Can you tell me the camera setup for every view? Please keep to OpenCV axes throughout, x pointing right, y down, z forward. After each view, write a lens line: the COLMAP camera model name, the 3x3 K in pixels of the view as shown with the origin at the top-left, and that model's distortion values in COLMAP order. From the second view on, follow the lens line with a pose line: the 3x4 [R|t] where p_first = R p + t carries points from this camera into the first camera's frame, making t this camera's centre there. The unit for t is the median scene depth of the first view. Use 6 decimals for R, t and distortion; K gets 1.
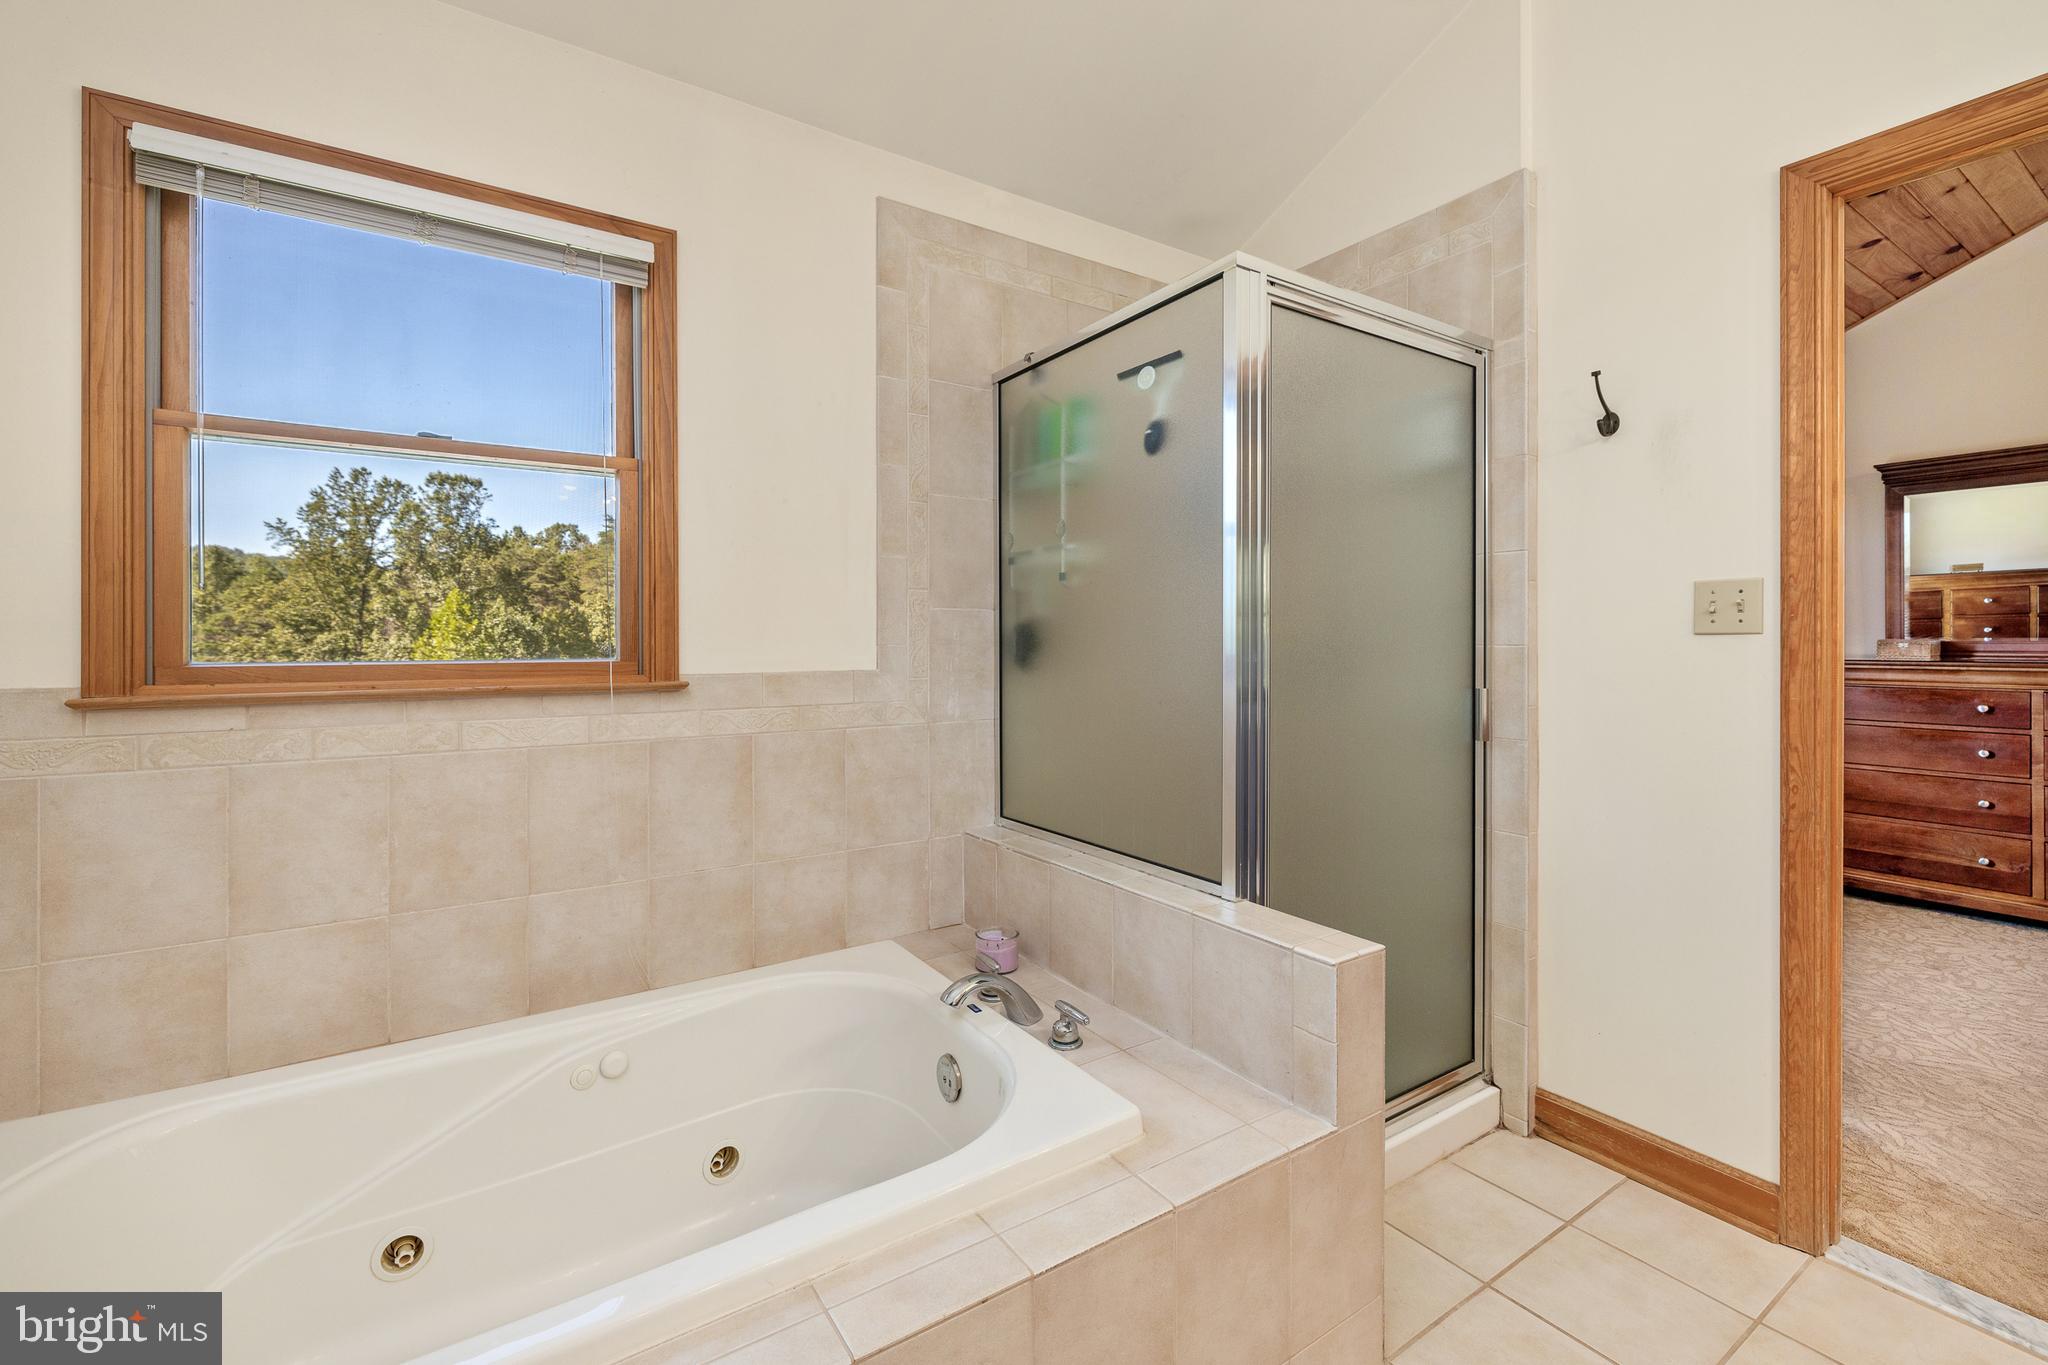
lens RADIAL K [[875.3, 0, 1004.7], [0, 875.3, 641.7], [0, 0, 1]] dist [-0.001126, -0.001285]
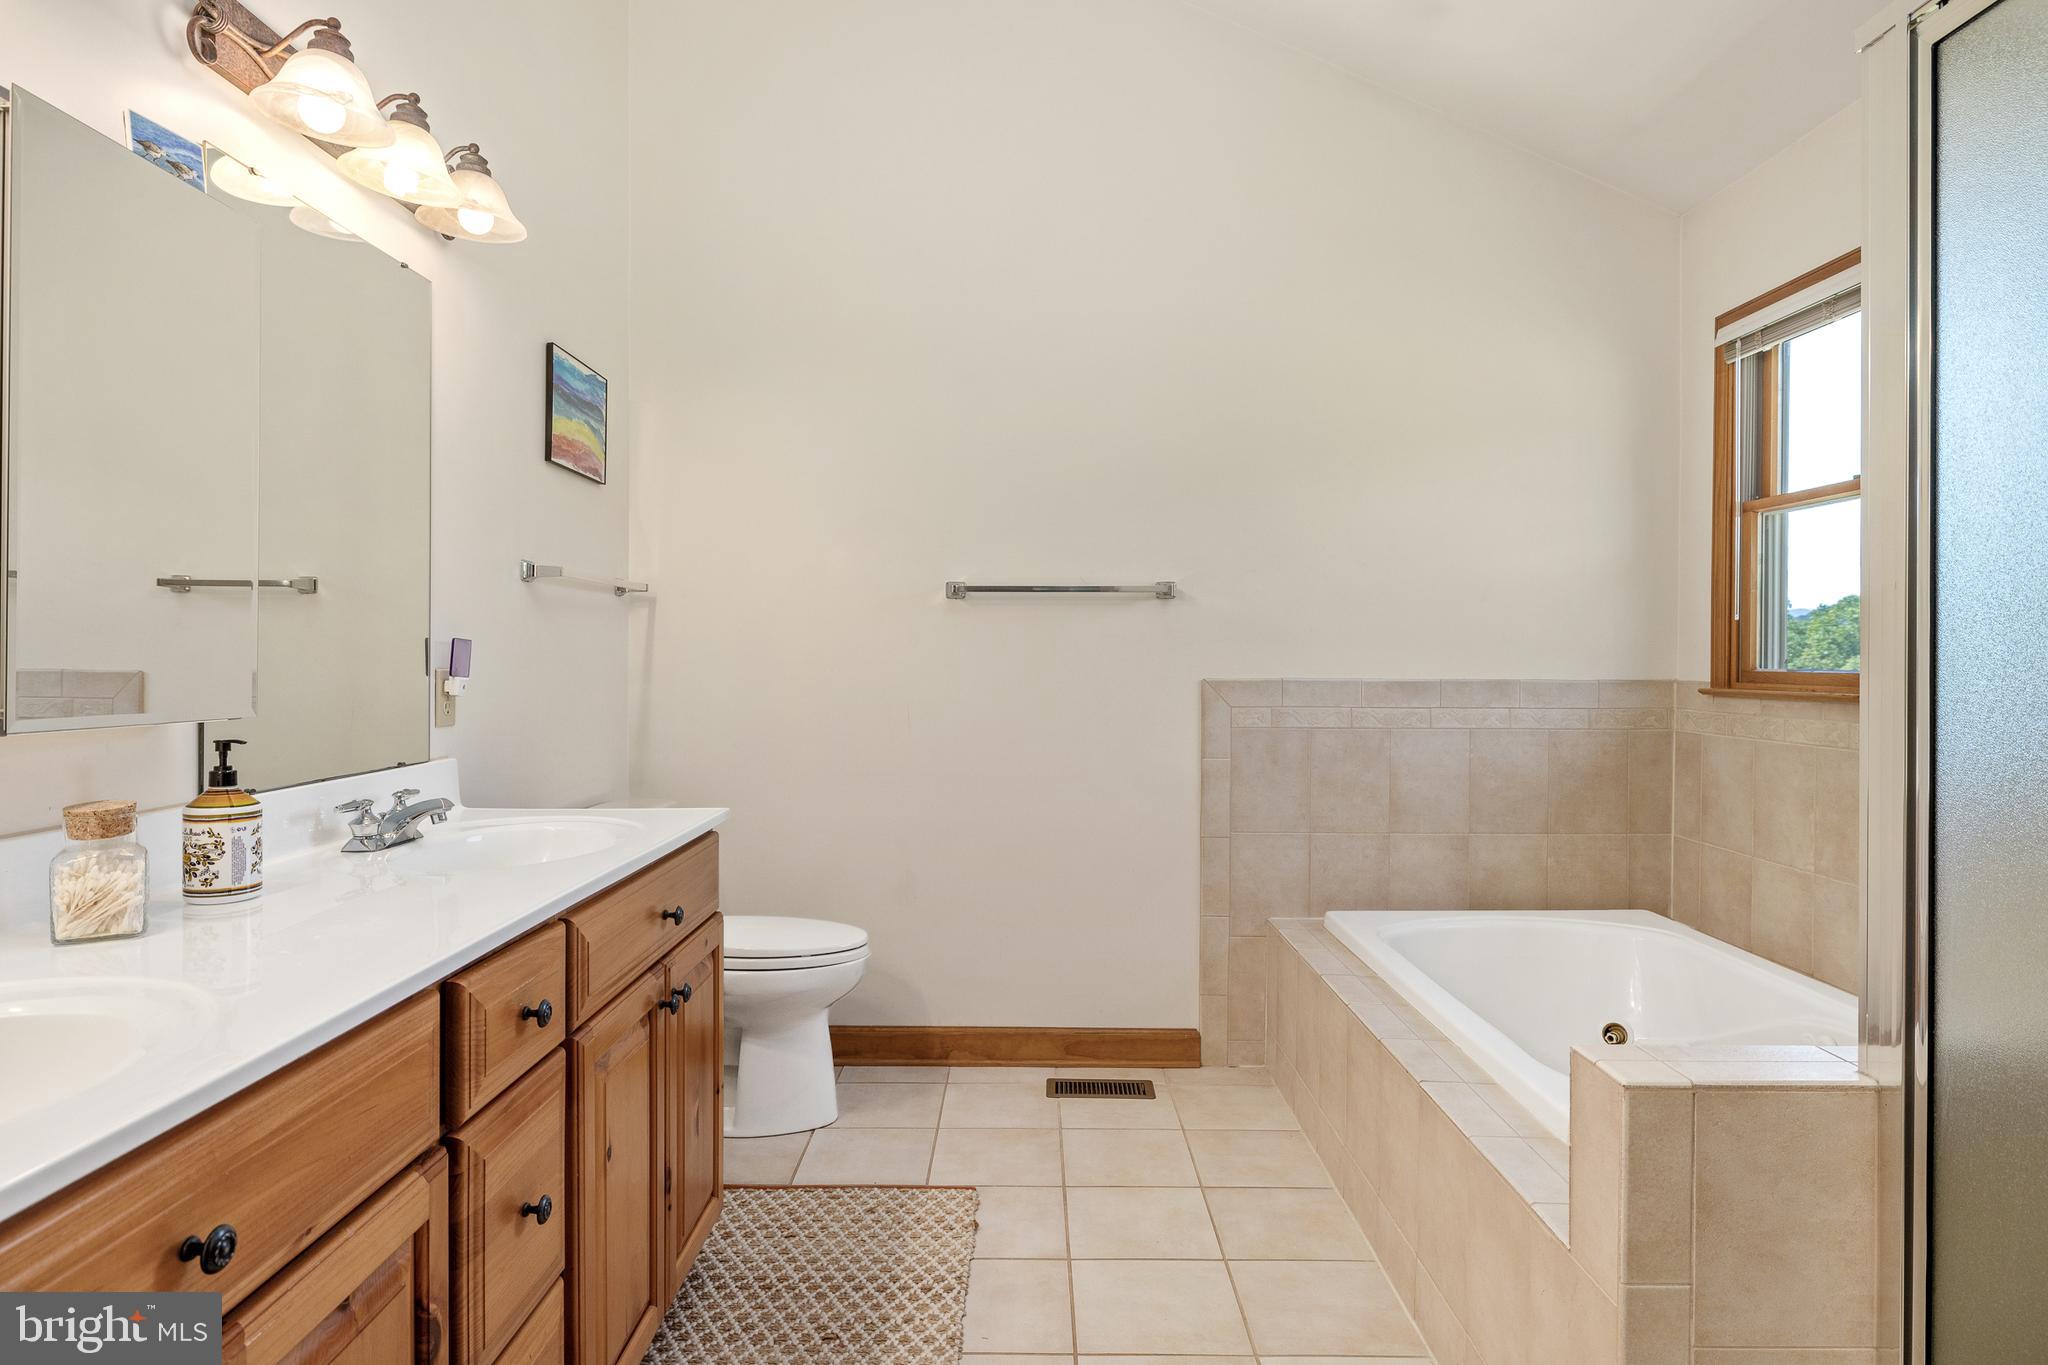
lens RADIAL K [[1173.3, 0, 1024.9], [0, 1173.3, 671.9], [0, 0, 1]] dist [0.000639, 0.000080]
pose [[-0.559062, 0.005685, -0.829106, 1.491928], [-0.007403, 0.999902, 0.011848, 0.016240], [0.829092, 0.012762, -0.558966, 1.142660]]
